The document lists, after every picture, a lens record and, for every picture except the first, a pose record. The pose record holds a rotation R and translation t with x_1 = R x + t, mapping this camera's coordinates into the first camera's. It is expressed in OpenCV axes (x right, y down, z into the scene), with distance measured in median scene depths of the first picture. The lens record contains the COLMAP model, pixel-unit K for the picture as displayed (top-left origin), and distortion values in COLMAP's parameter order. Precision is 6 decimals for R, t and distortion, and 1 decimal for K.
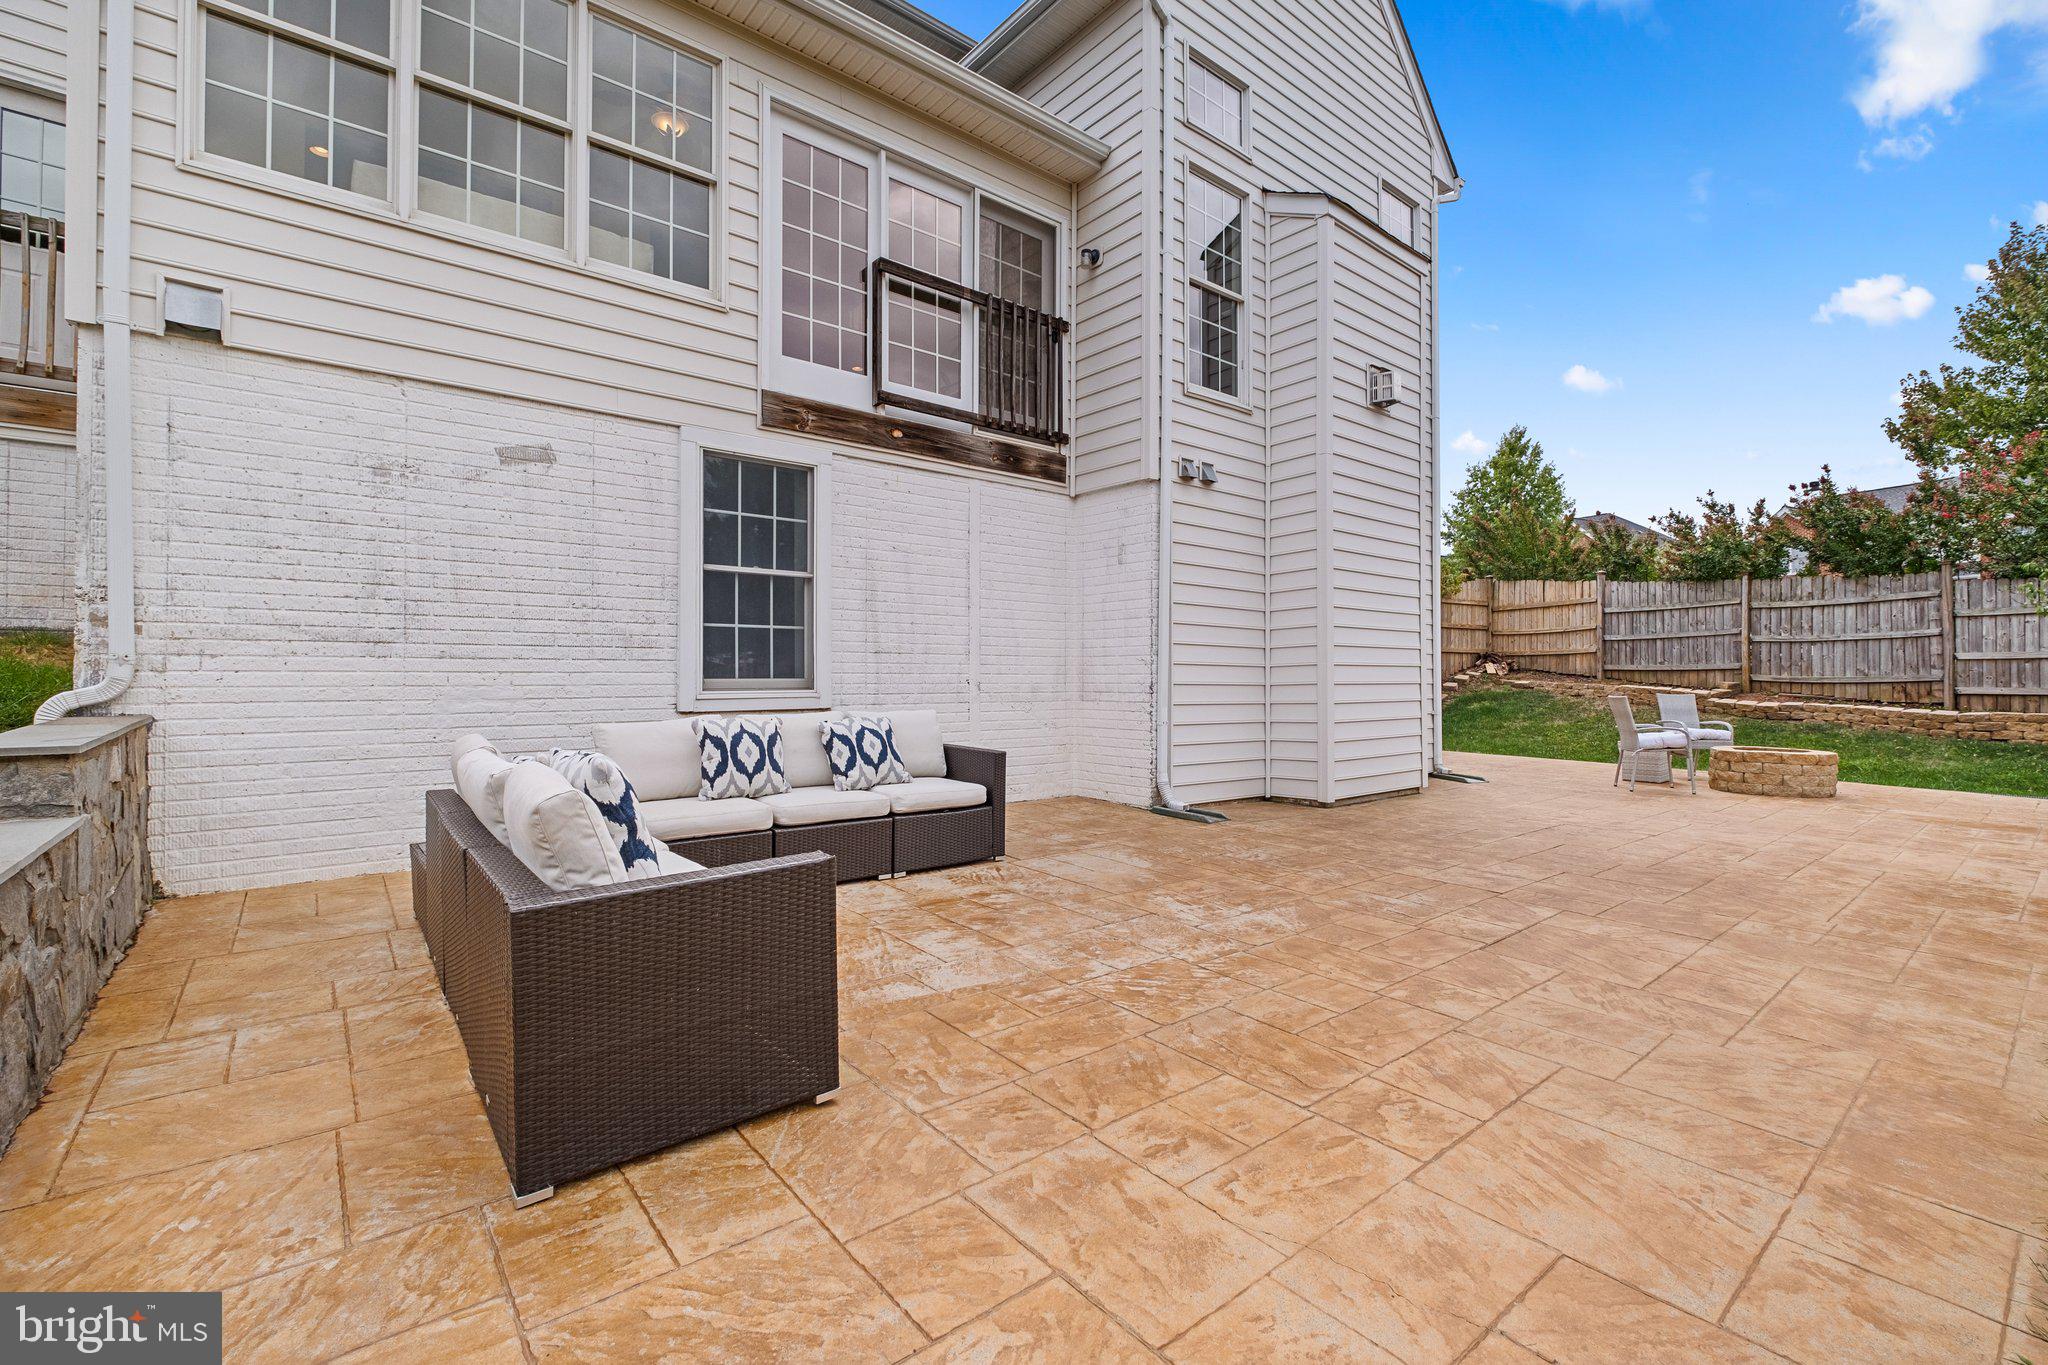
lens RADIAL K [[886.9, 0, 1044.2], [0, 886.9, 680.7], [0, 0, 1]] dist [0.001178, -0.003808]
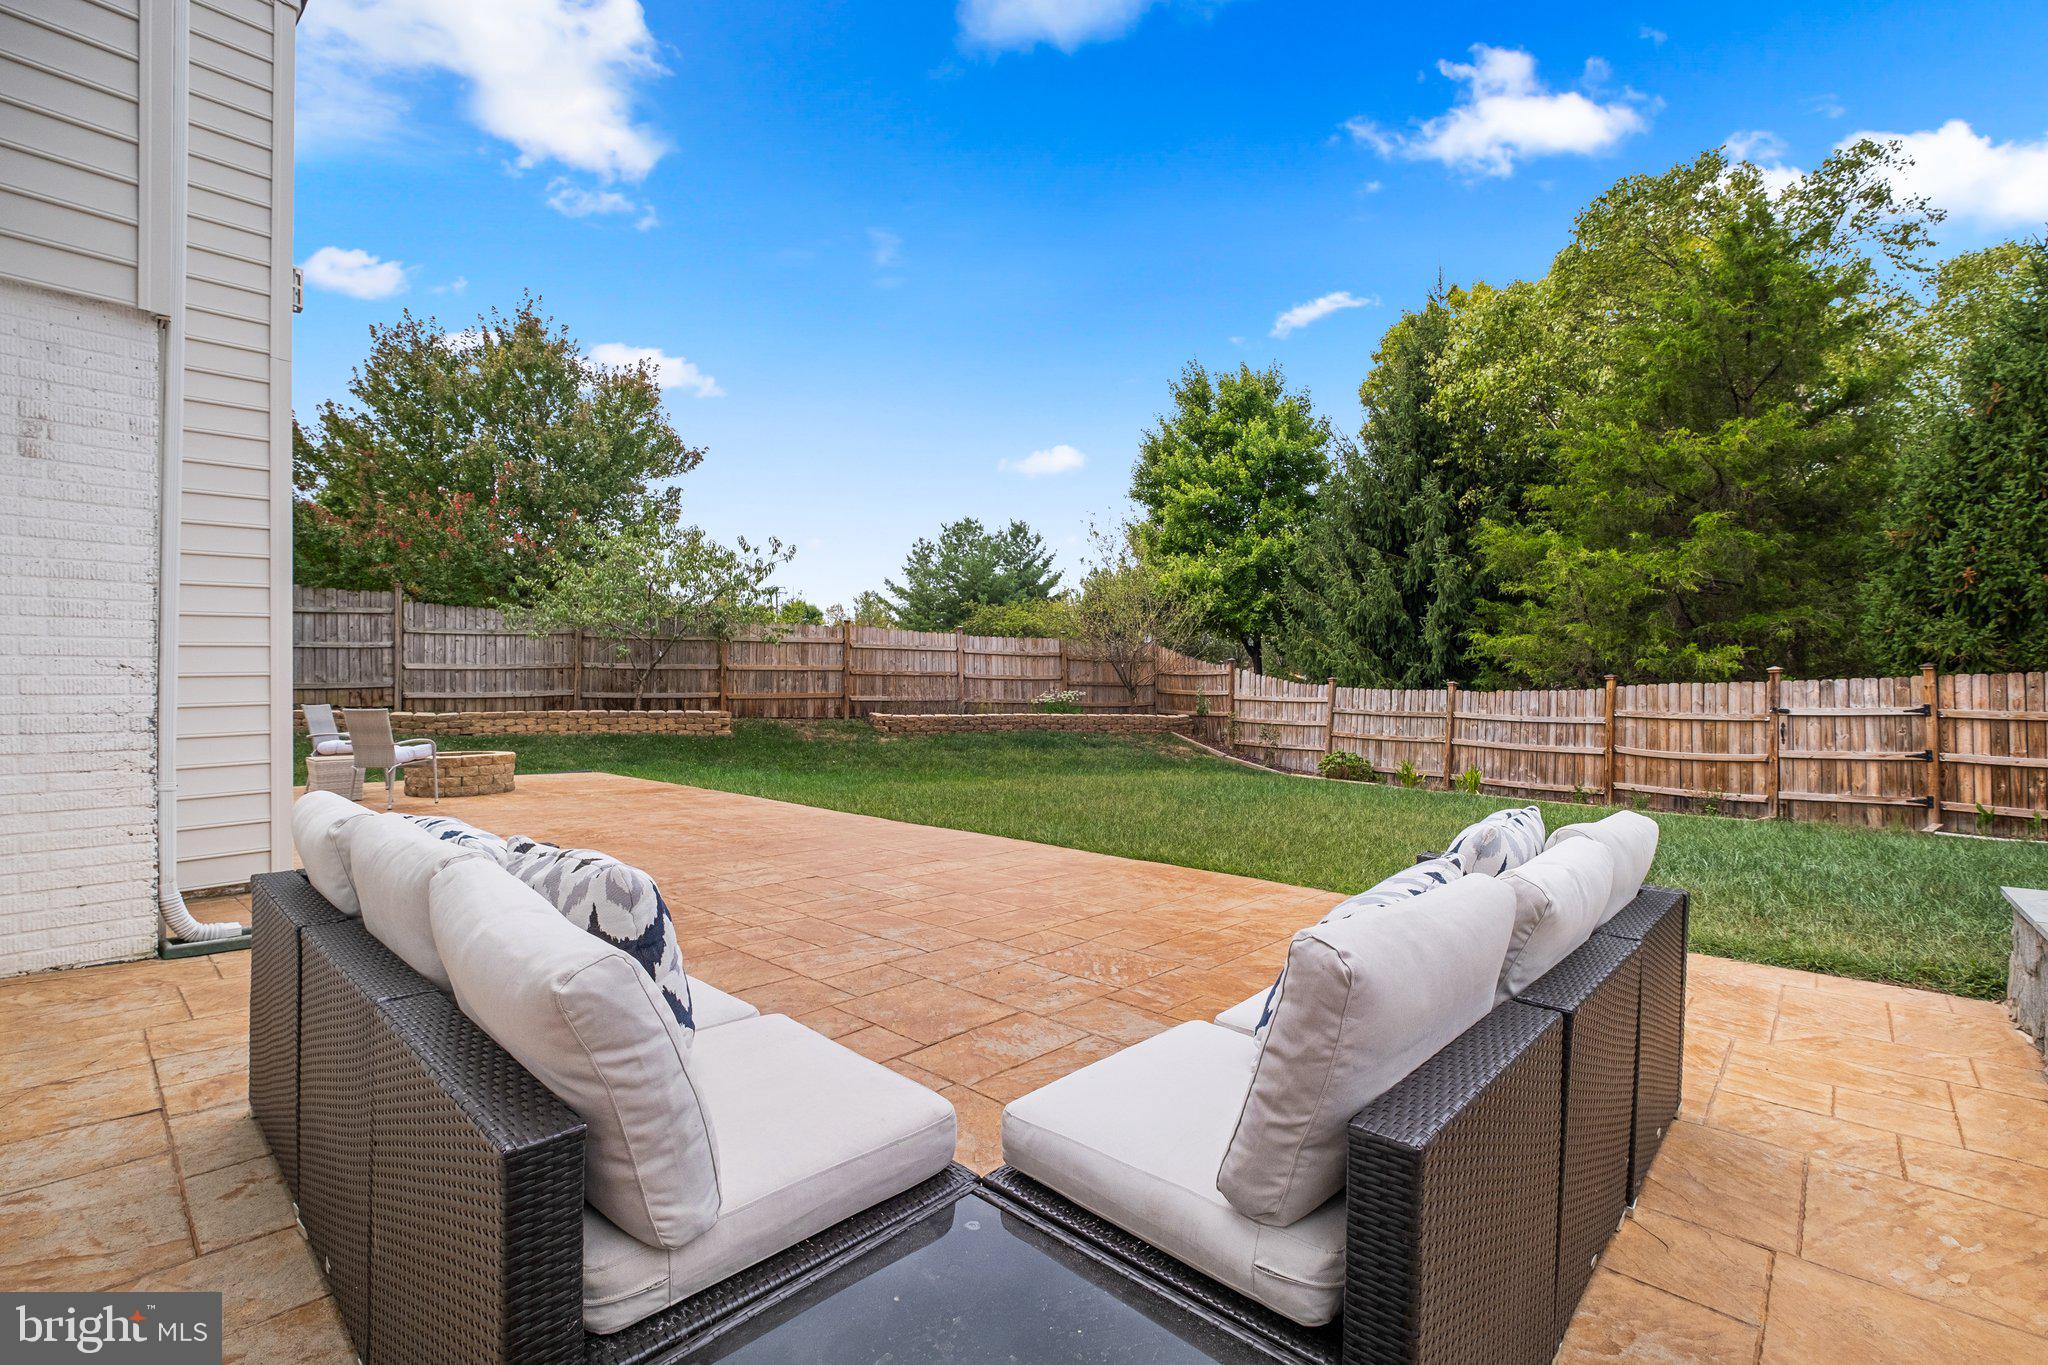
lens RADIAL K [[898.9, 0, 1044.1], [0, 898.9, 687.9], [0, 0, 1]] dist [0.001416, -0.003989]
pose [[-0.144488, -0.007379, 0.989479, -0.520674], [-0.002295, 0.999972, 0.007122, -0.017559], [-0.989504, -0.001241, -0.144501, 0.622248]]
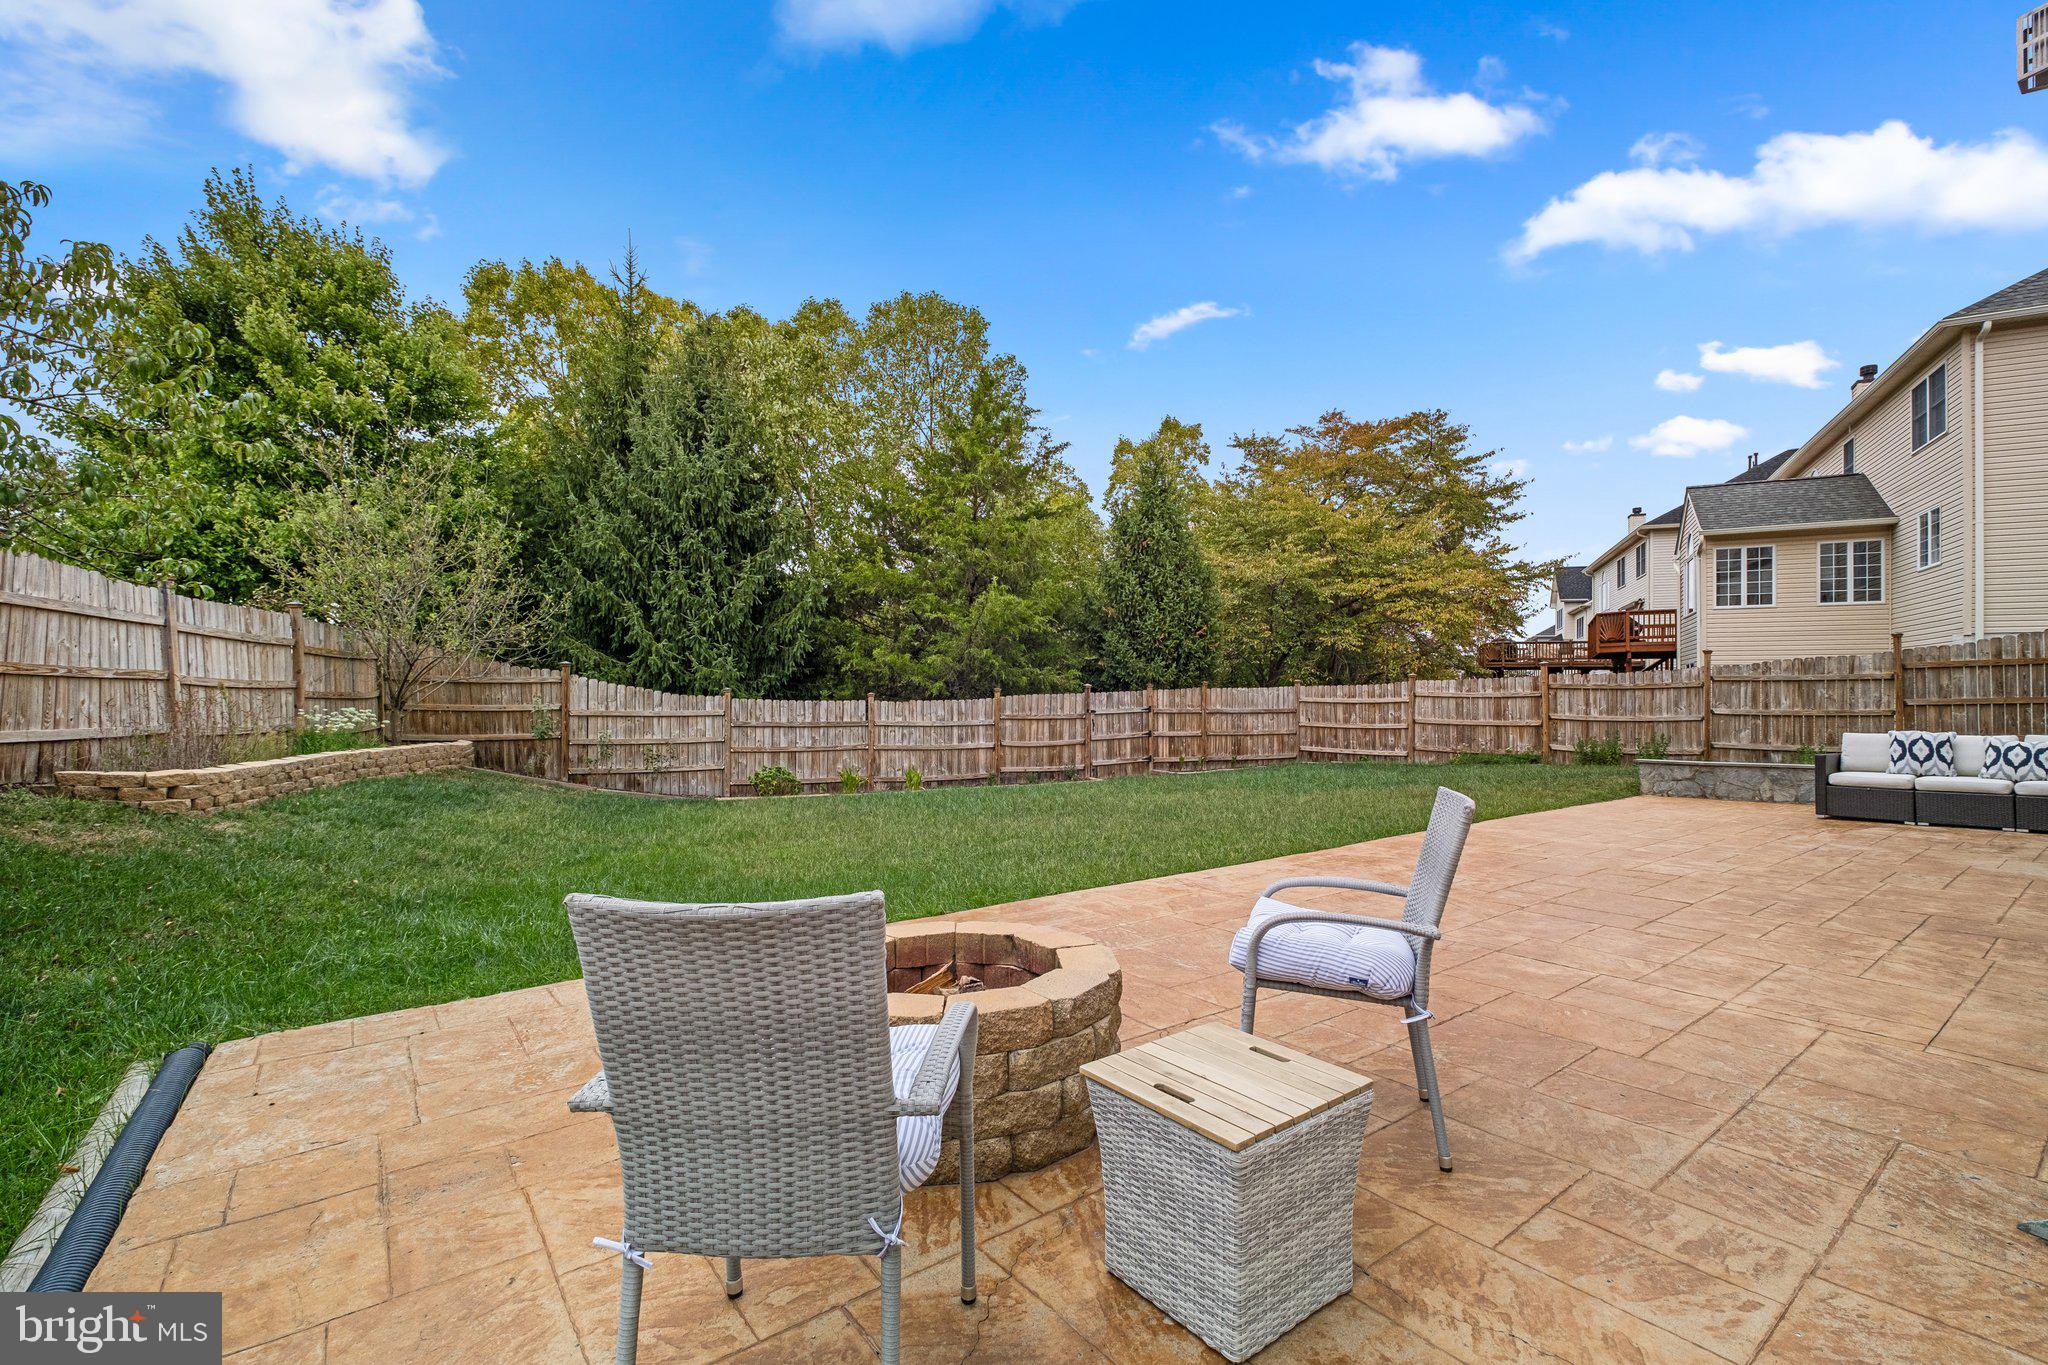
lens RADIAL K [[886.9, 0, 1044.2], [0, 886.9, 680.7], [0, 0, 1]] dist [0.001178, -0.003808]
pose [[-0.999293, -0.003530, 0.037441, 1.071344], [-0.004071, 0.999888, -0.014385, -0.019609], [-0.037387, -0.014527, -0.999195, 1.791758]]
